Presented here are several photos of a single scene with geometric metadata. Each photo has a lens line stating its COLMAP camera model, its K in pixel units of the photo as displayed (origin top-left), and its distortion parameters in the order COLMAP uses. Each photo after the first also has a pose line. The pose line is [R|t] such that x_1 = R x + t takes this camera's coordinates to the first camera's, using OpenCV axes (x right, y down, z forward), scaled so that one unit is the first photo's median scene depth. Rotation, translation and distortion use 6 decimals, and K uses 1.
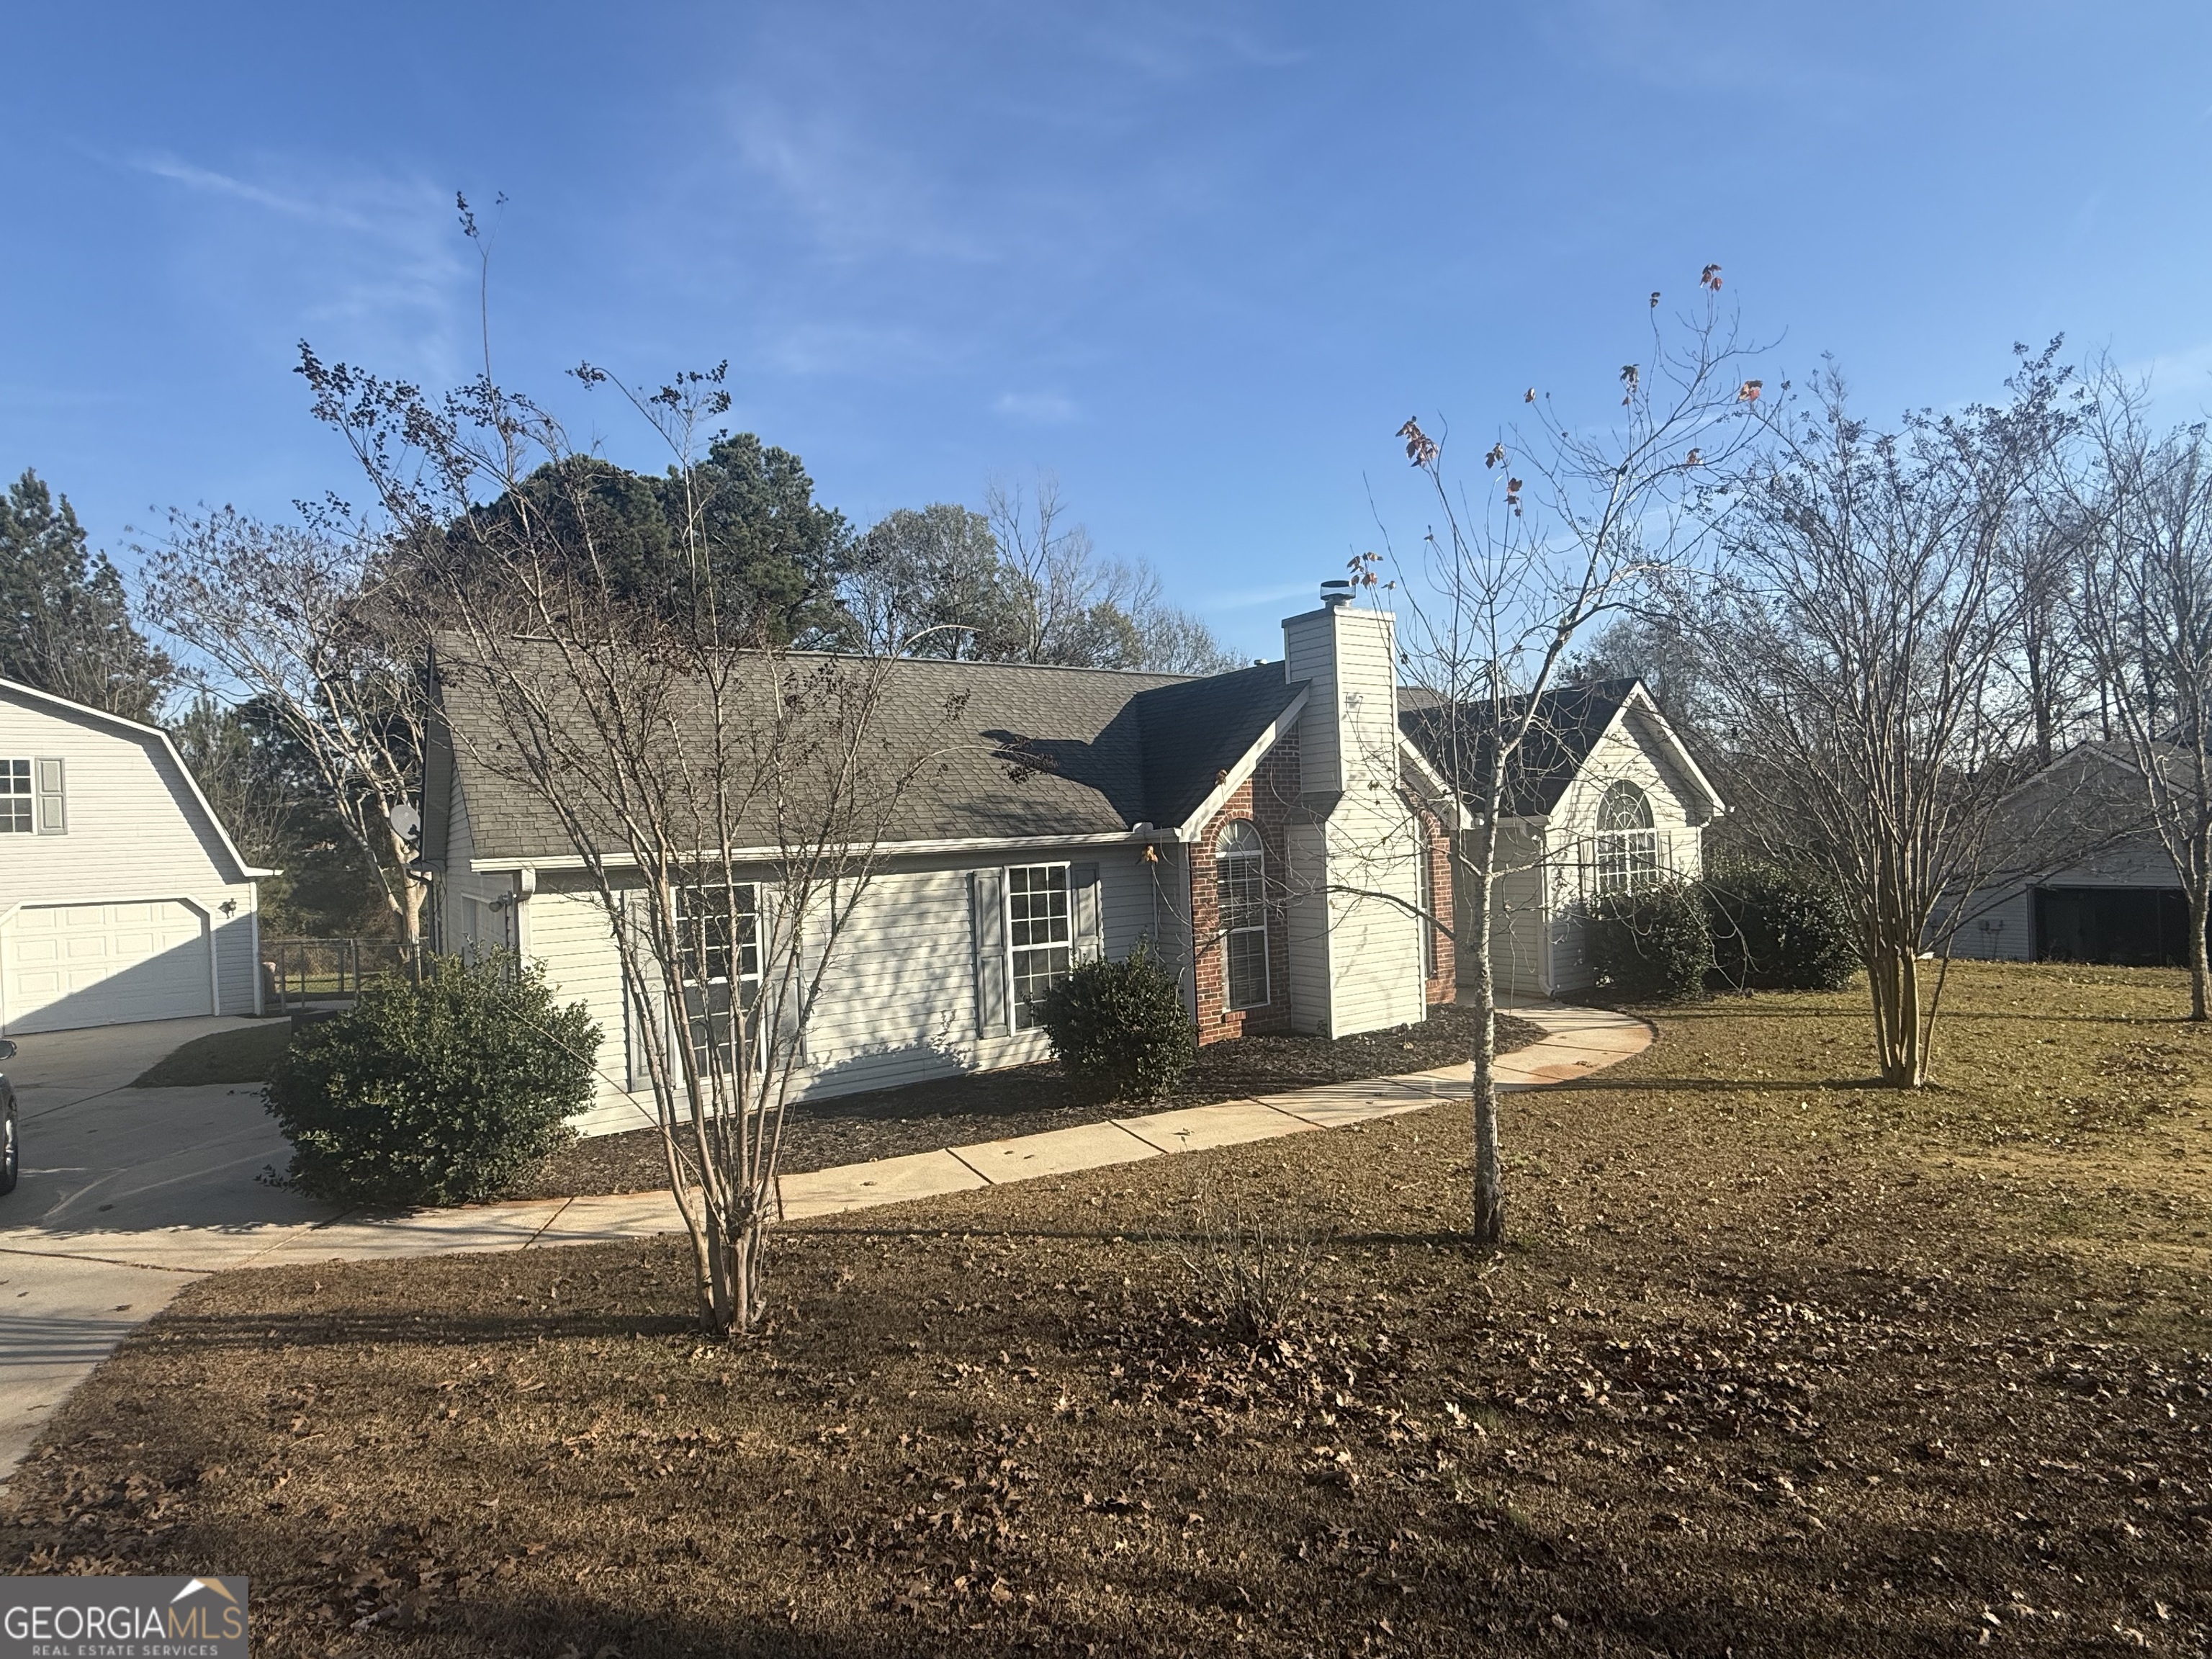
lens RADIAL K [[1124.6, 0, 1106.8], [0, 1124.6, 825.0], [0, 0, 1]] dist [-0.004708, 0.001278]
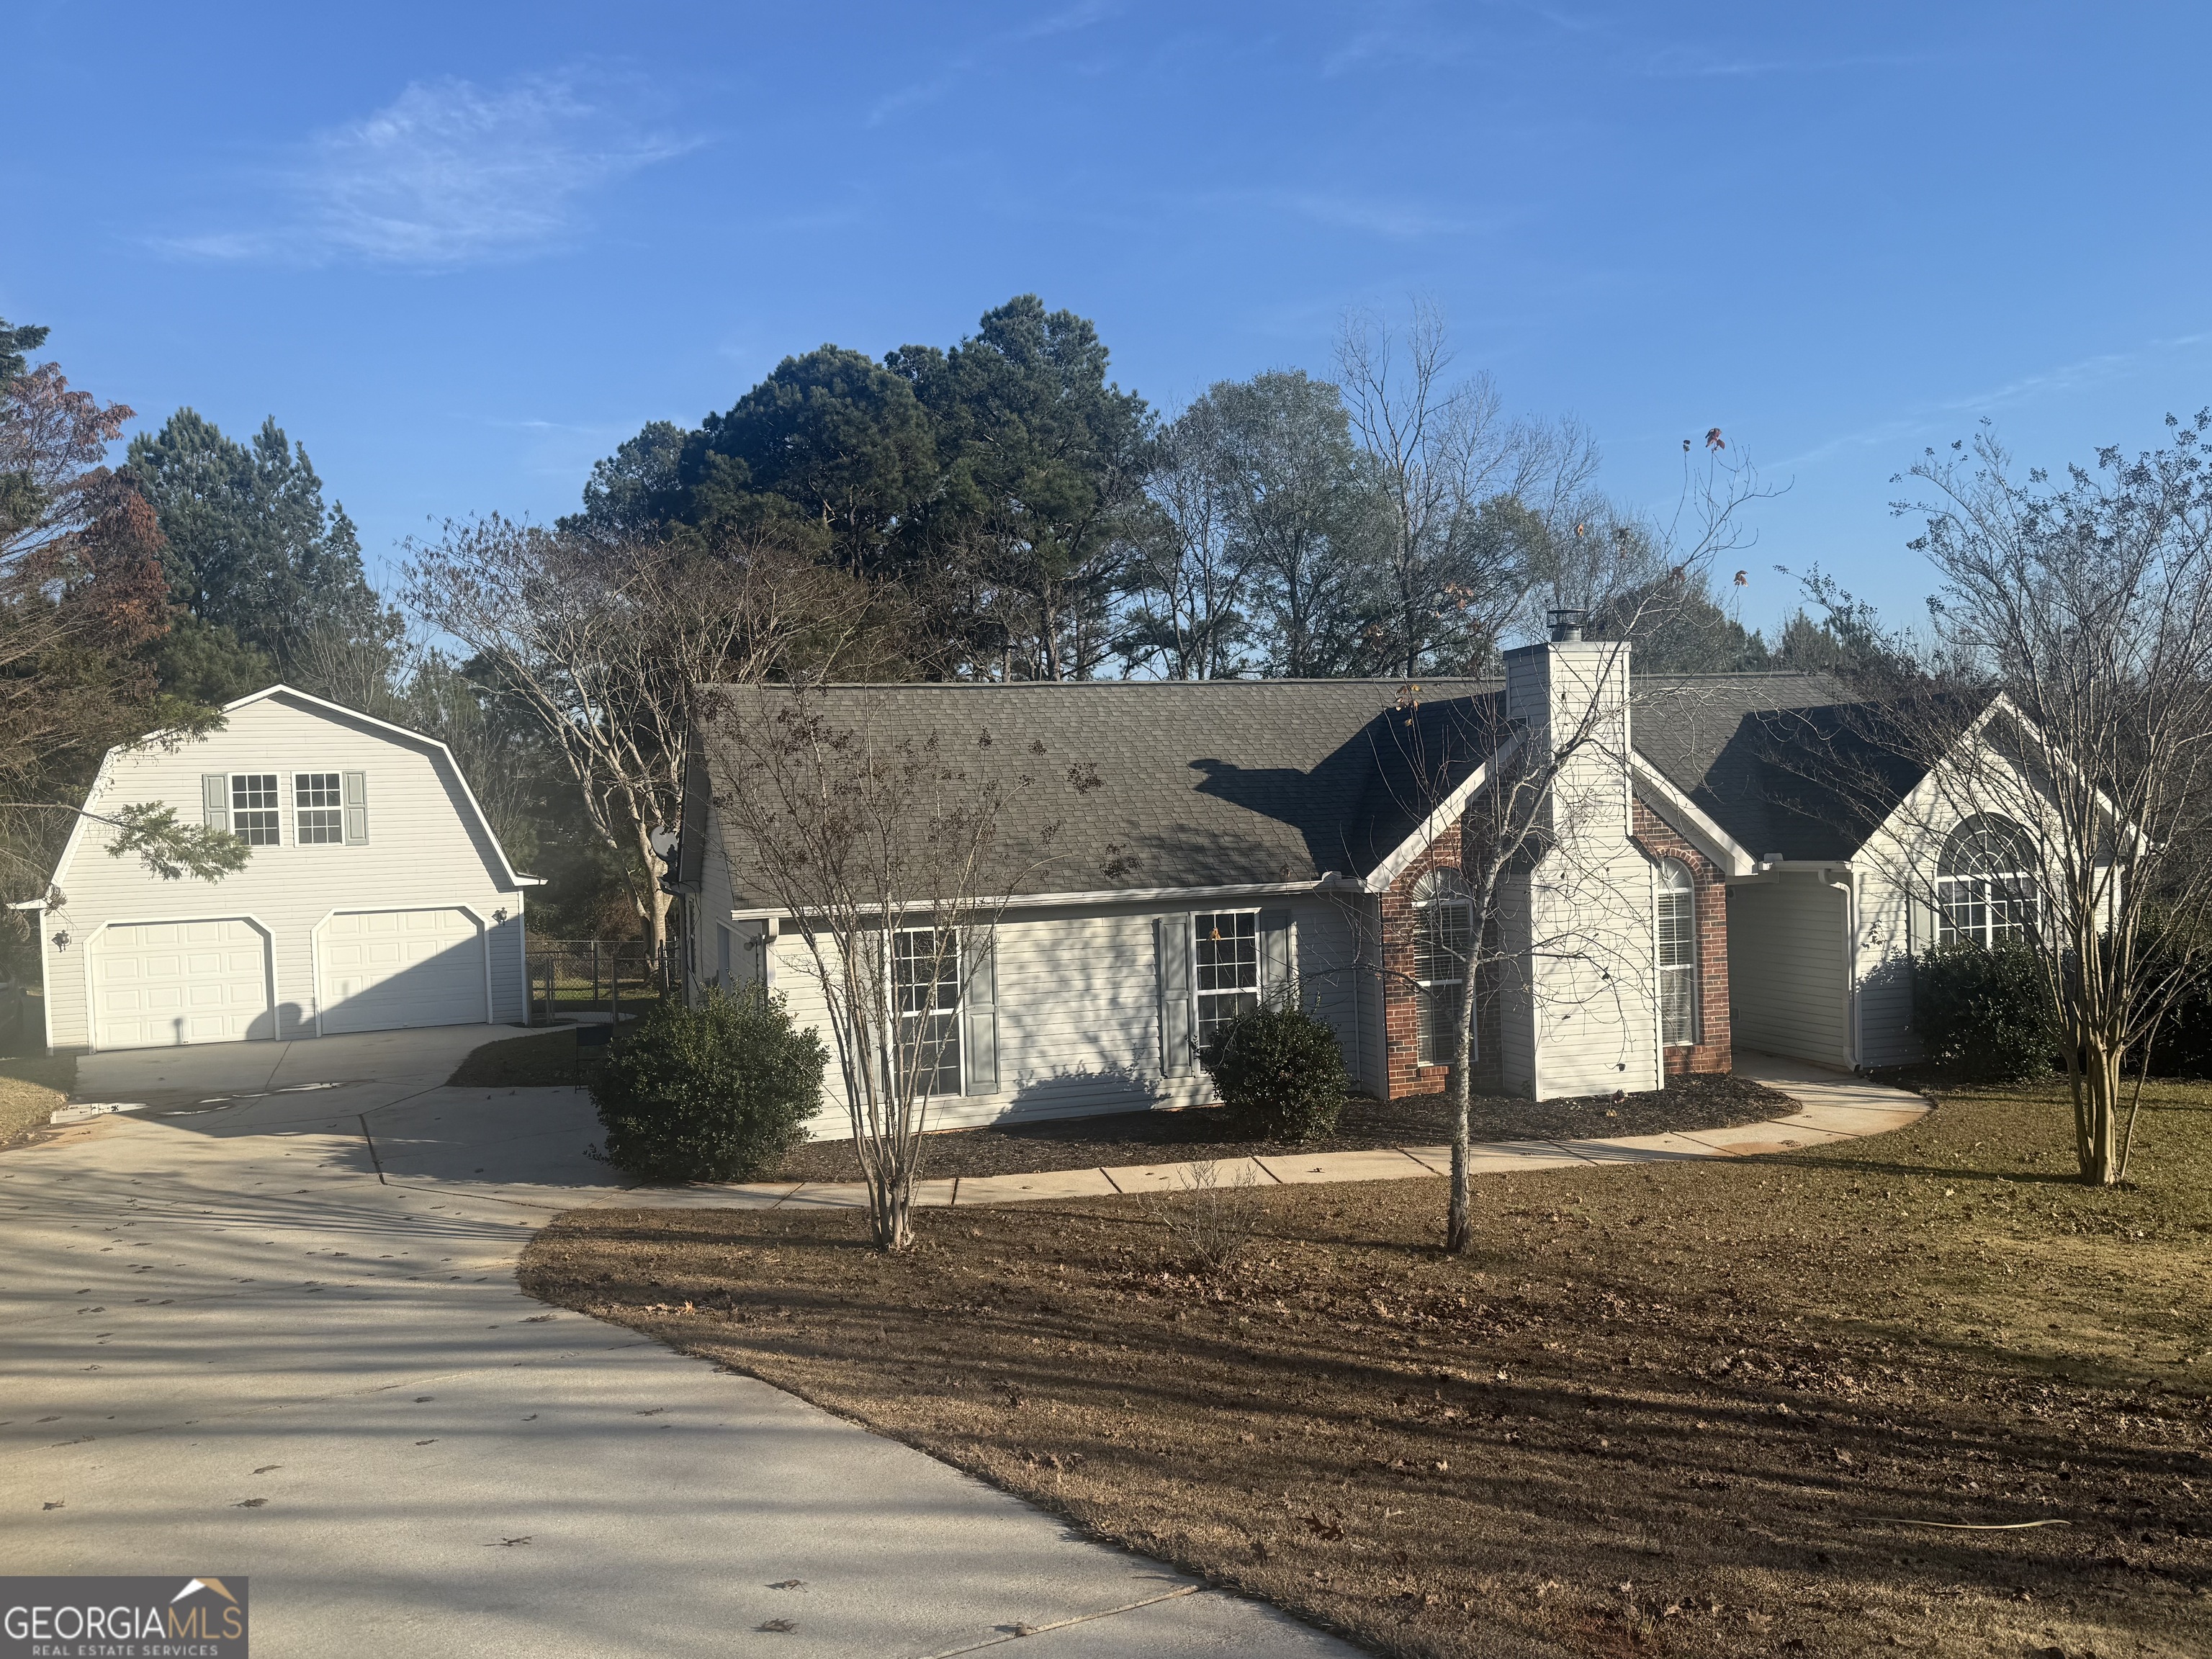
lens RADIAL K [[1679.5, 0, 1106.7], [0, 1679.5, 830.7], [0, 0, 1]] dist [0.068320, -0.010504]
pose [[0.961091, 0.012272, -0.275960, 0.231285], [-0.003131, 0.999432, 0.033544, -0.080516], [0.276215, -0.031375, 0.960584, -0.448113]]
